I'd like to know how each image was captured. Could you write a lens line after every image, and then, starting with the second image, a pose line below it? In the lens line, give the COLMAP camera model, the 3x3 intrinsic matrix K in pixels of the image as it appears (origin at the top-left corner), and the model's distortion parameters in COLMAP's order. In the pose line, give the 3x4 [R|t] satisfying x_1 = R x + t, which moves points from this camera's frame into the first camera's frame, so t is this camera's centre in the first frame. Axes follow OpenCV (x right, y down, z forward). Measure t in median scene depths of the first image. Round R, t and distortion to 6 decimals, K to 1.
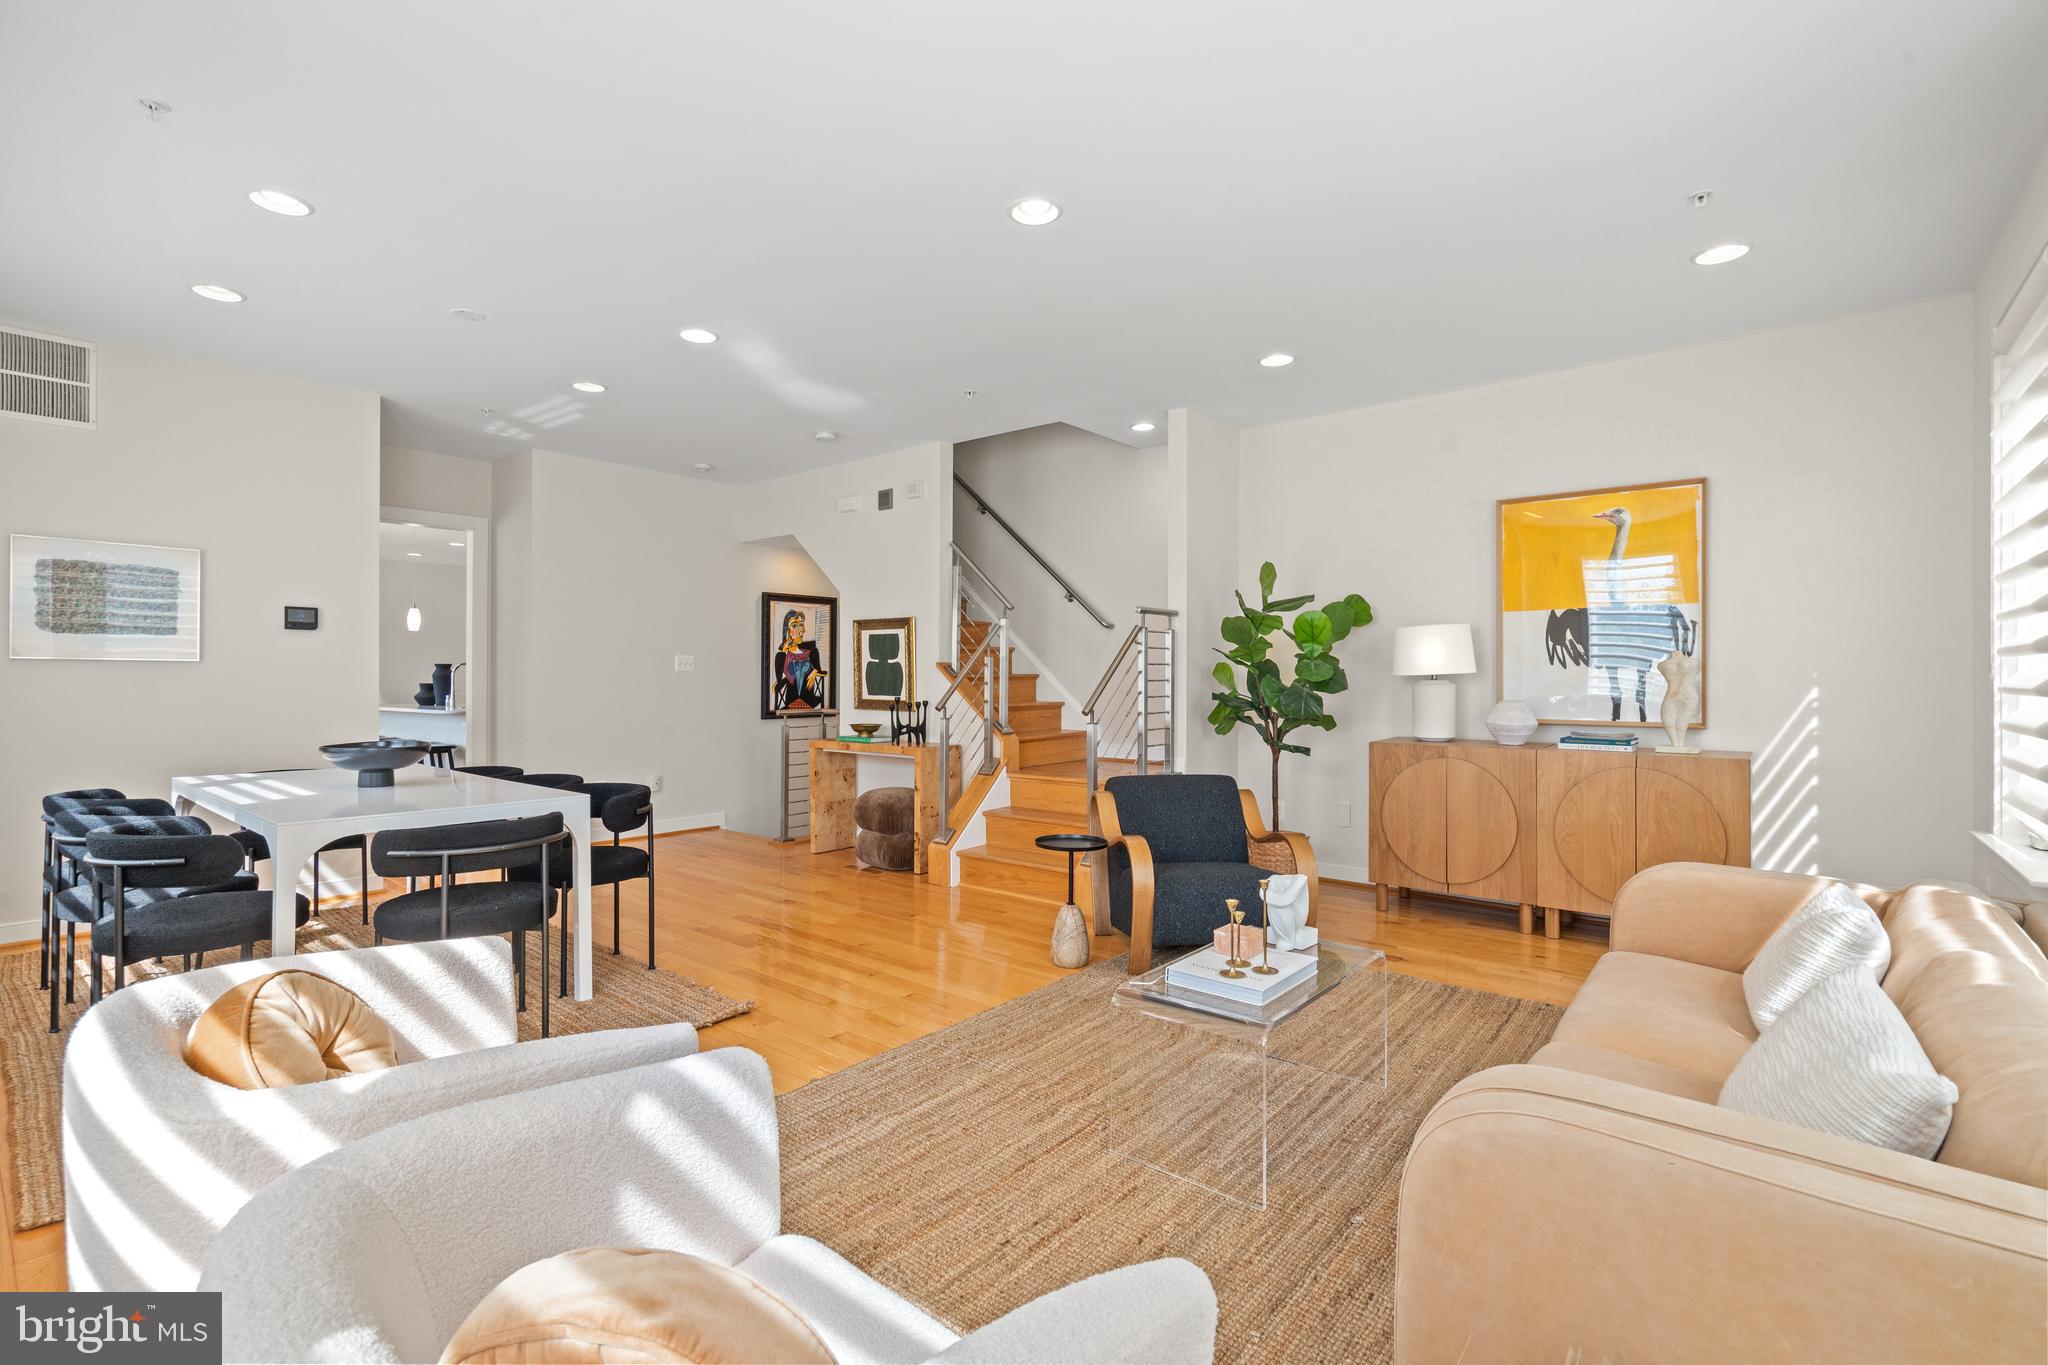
lens RADIAL K [[921.4, 0, 1005.0], [0, 921.4, 669.8], [0, 0, 1]] dist [-0.002069, 0.000202]
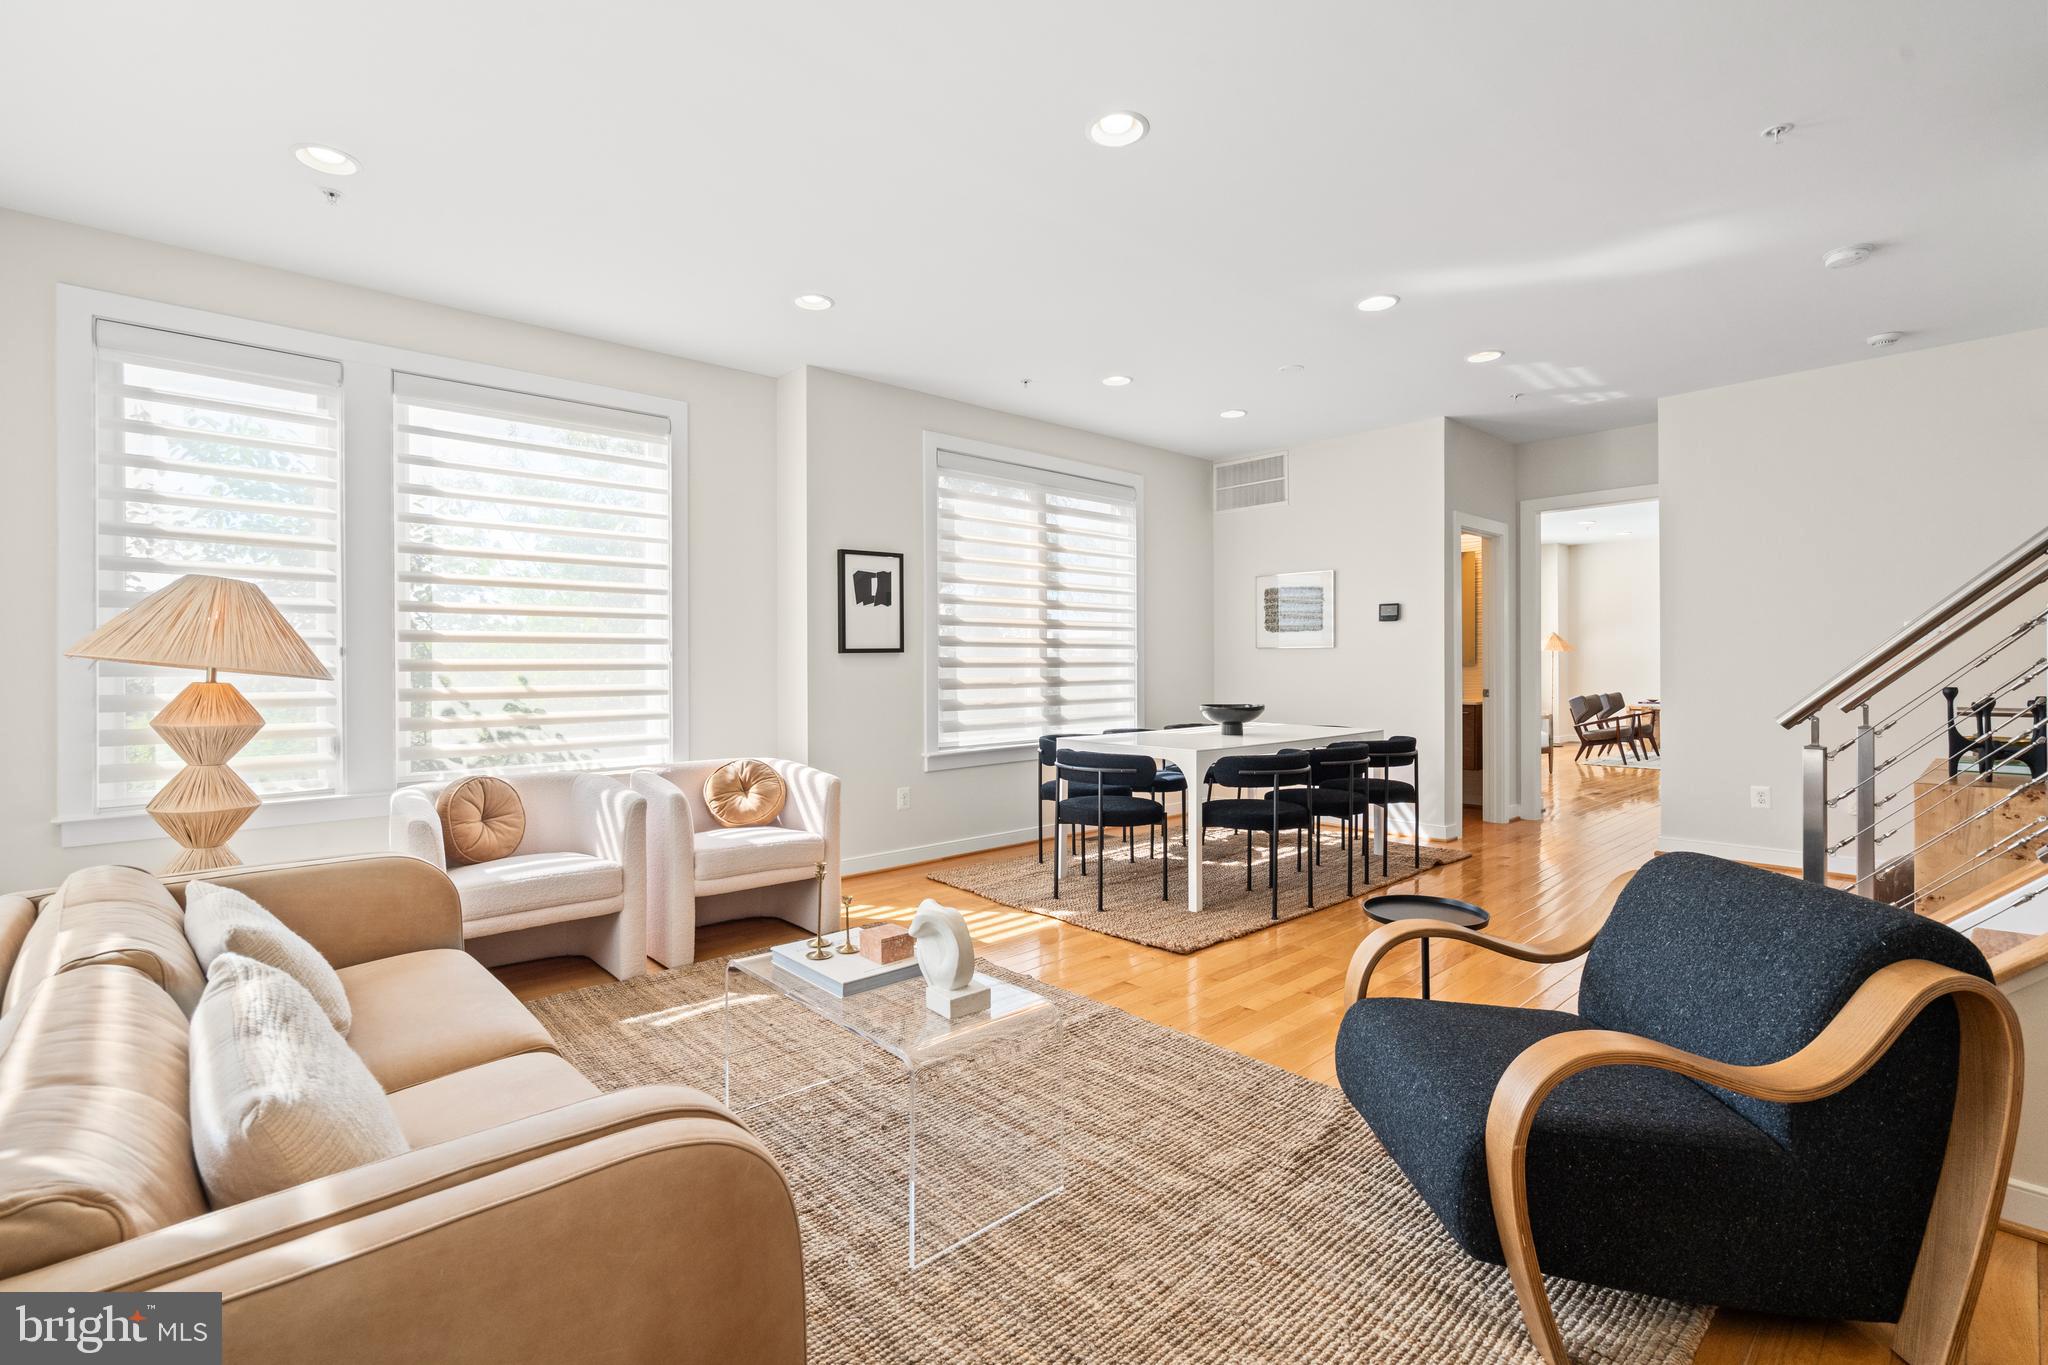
lens RADIAL K [[921.4, 0, 1005.0], [0, 921.4, 669.8], [0, 0, 1]] dist [-0.002069, 0.000202]
pose [[-0.111631, 0.004917, -0.993738, 0.647904], [0.018591, 0.999823, 0.002859, 0.011737], [0.993576, -0.018156, -0.111703, 0.687921]]
